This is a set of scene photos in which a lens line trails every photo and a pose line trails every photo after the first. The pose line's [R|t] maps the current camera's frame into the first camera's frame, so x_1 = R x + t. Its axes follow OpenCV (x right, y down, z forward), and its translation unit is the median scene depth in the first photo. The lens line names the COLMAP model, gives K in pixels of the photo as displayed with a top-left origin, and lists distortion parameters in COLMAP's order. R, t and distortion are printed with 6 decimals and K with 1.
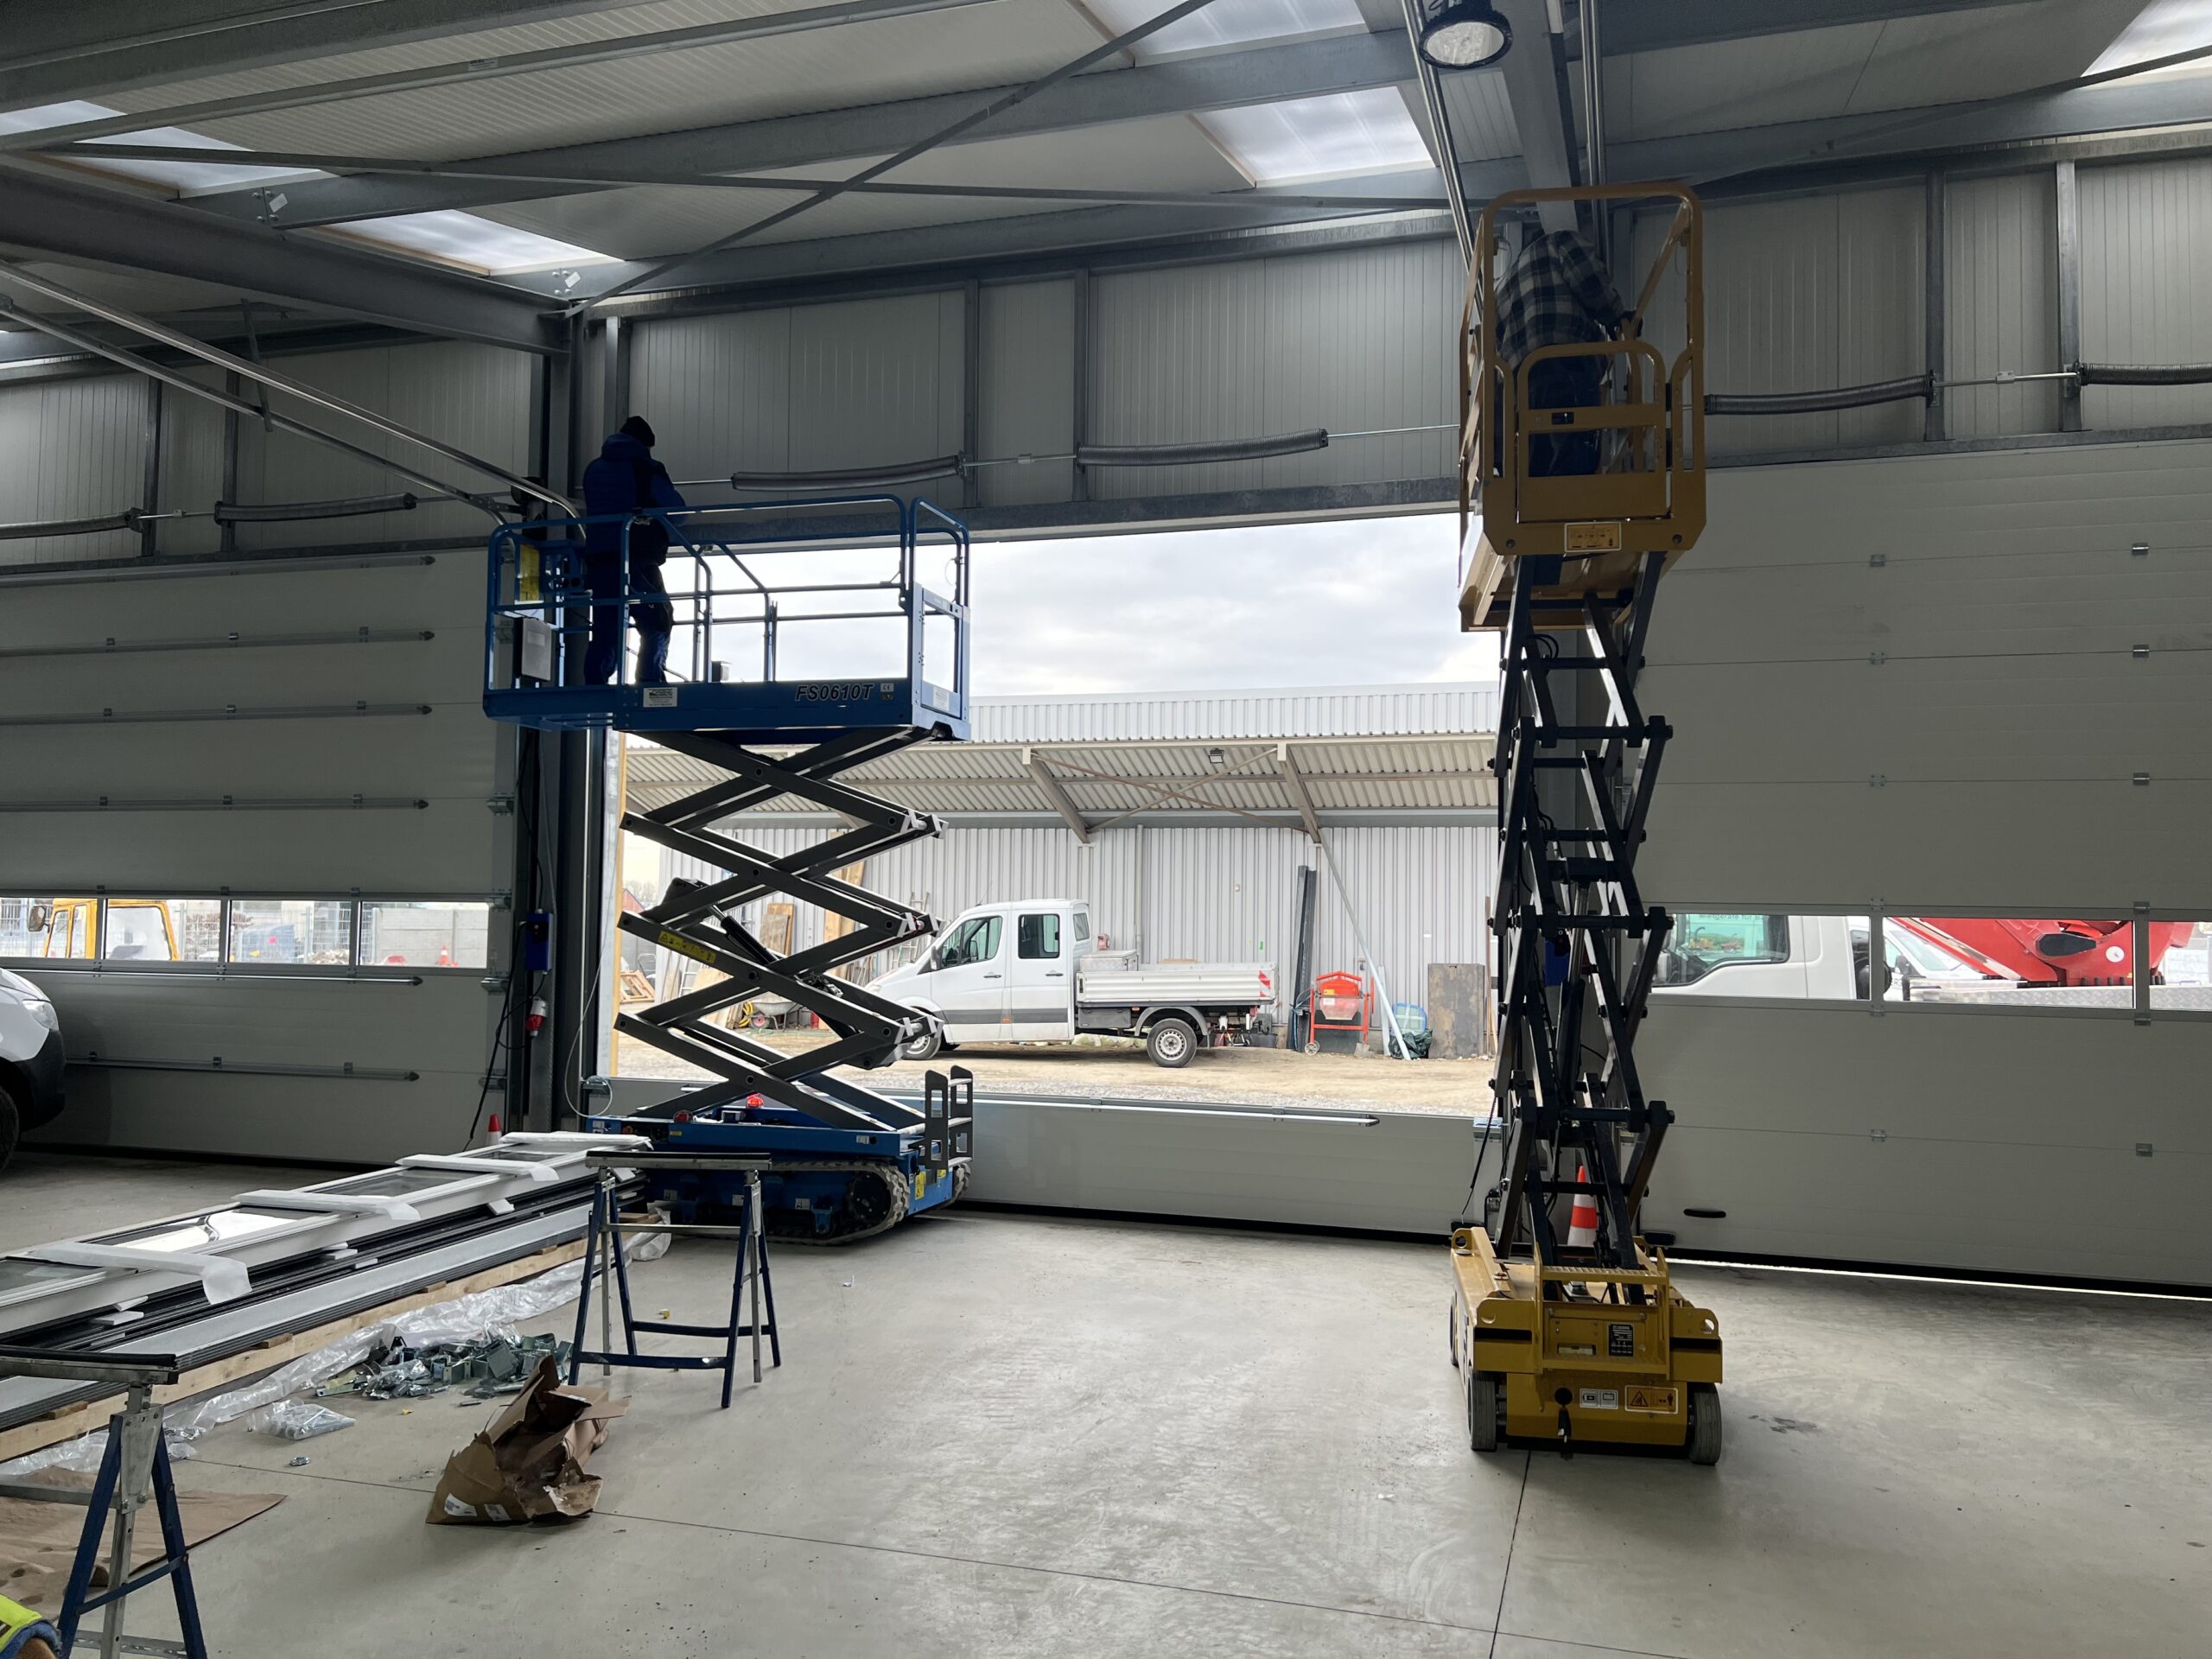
lens RADIAL K [[1636.7, 0, 1113.0], [0, 1636.7, 814.4], [0, 0, 1]] dist [0.108348, 0.003016]
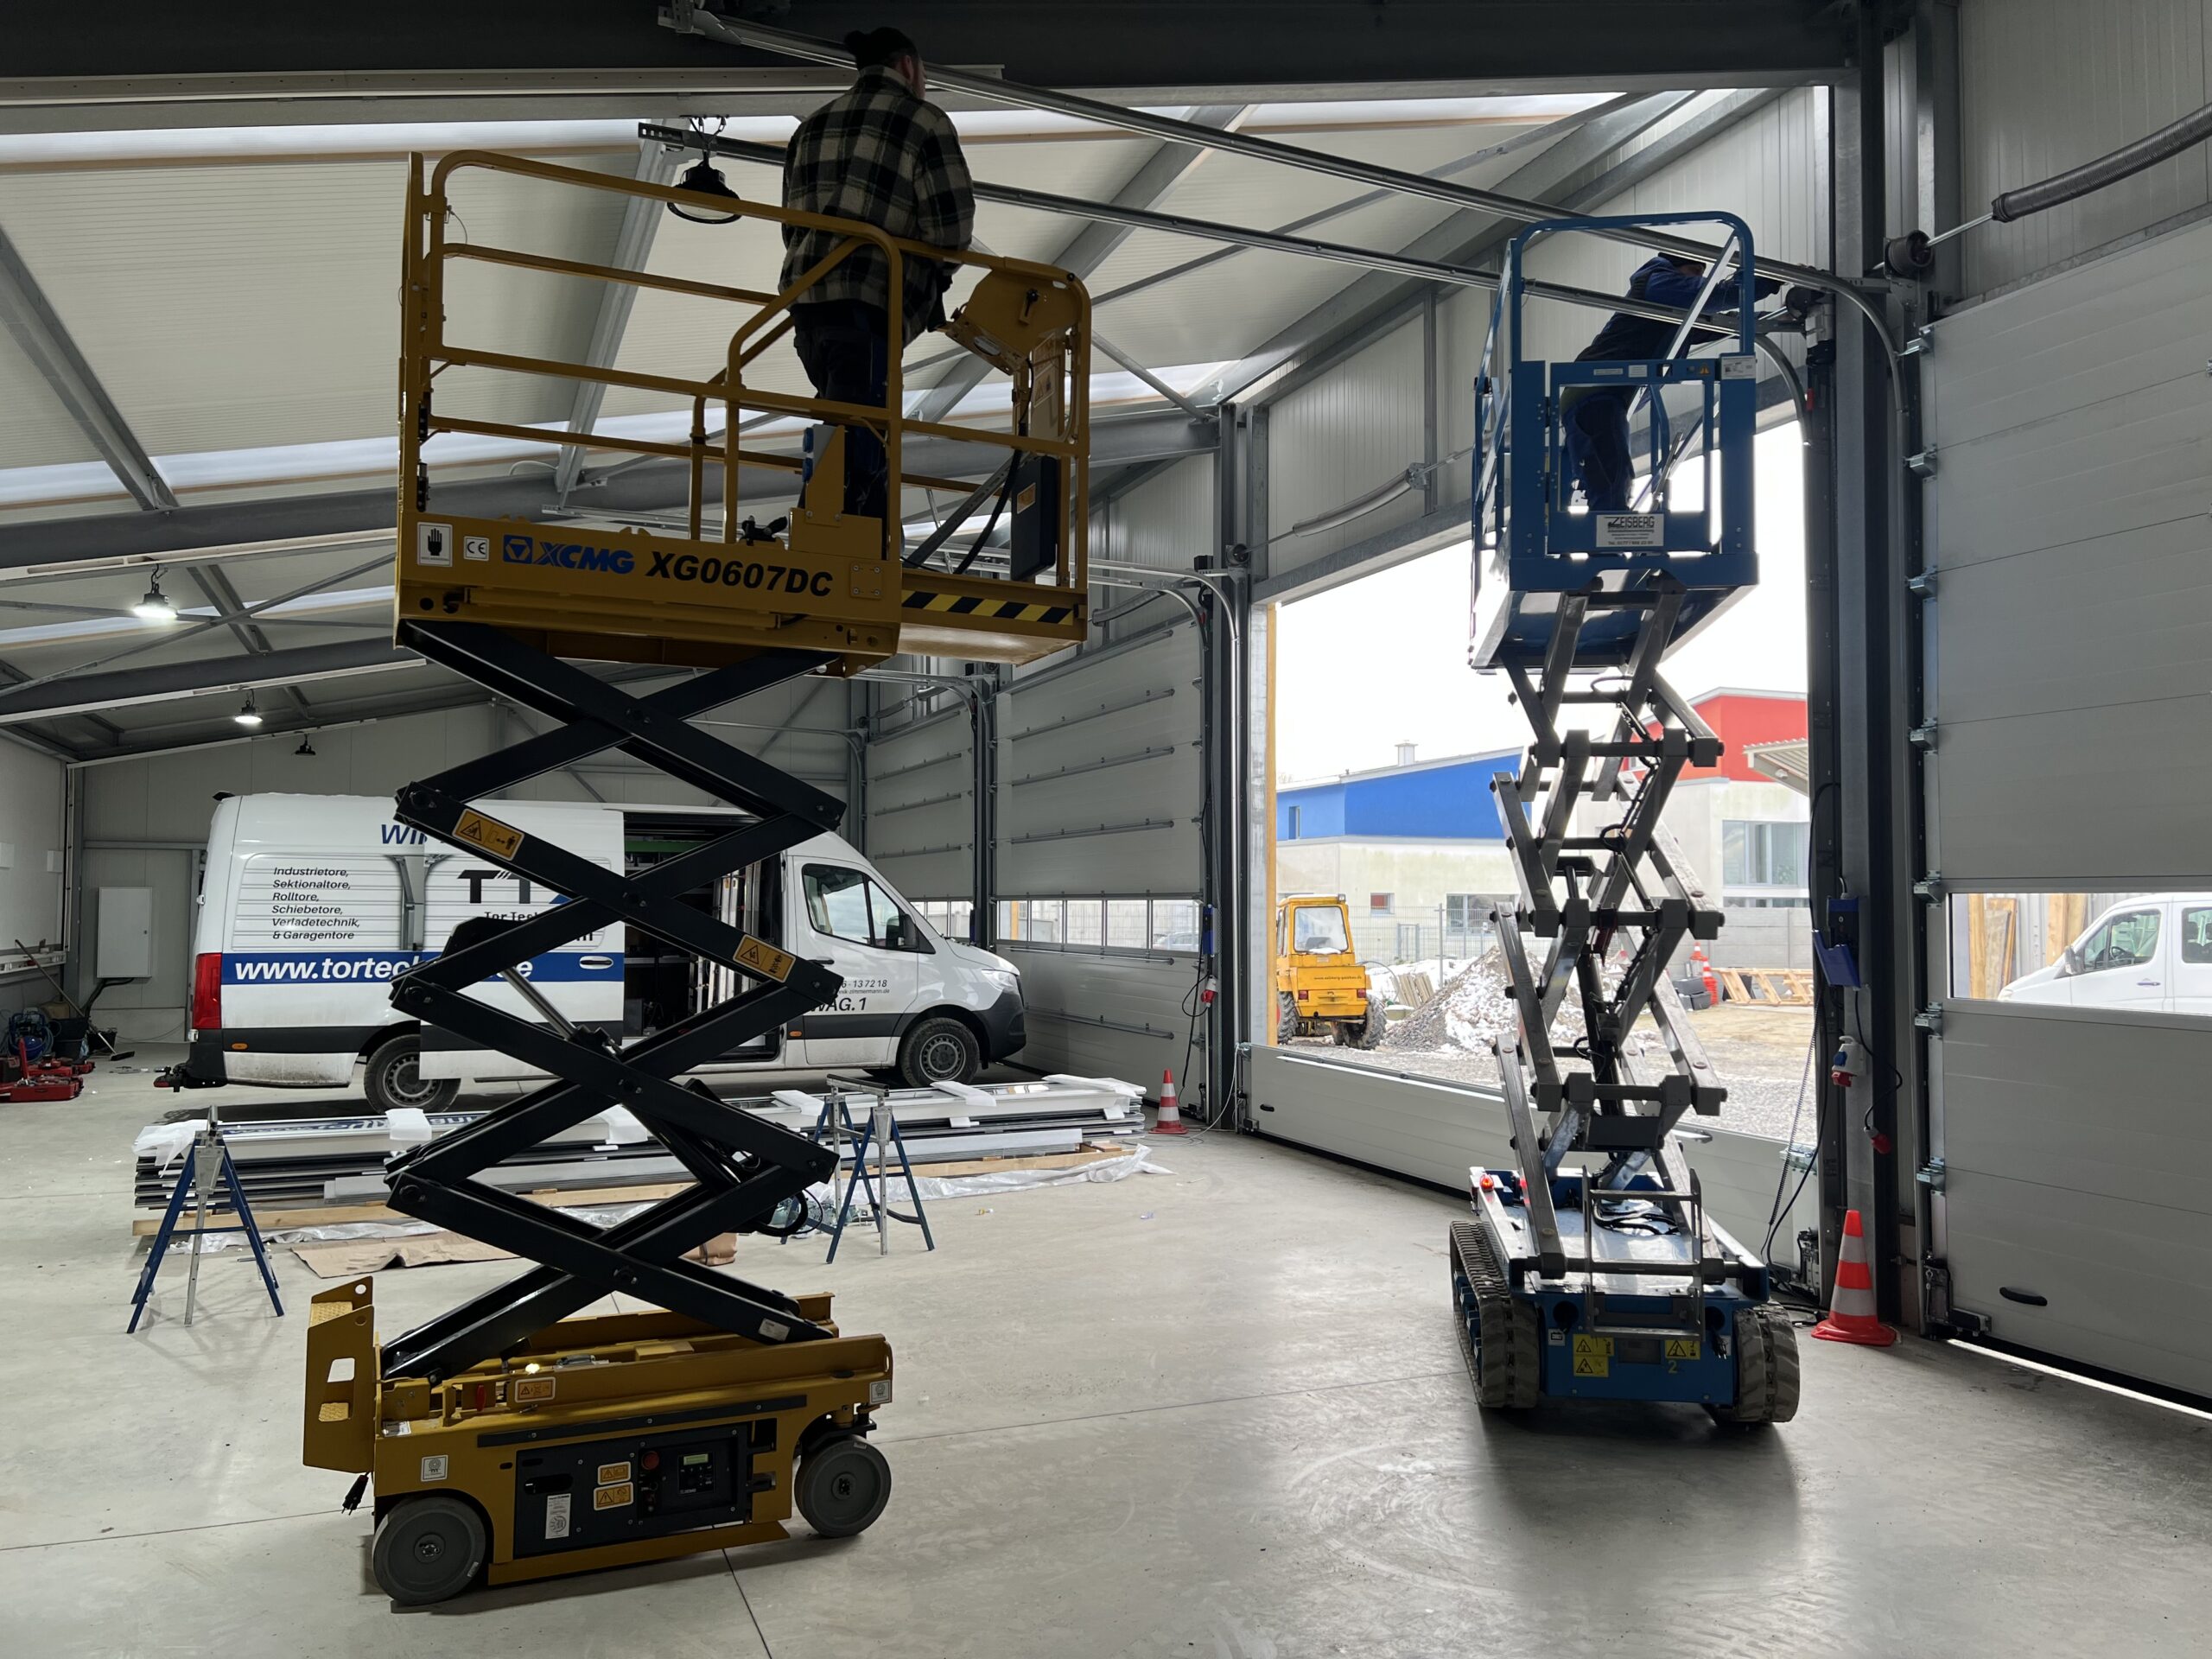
lens RADIAL K [[1636.7, 0, 1116.3], [0, 1636.7, 829.8], [0, 0, 1]] dist [0.108348, 0.003016]
pose [[0.632777, -0.050434, -0.772690, 0.524067], [0.057370, 0.998188, -0.018170, 0.018965], [0.772206, -0.032831, 0.634523, 0.171631]]
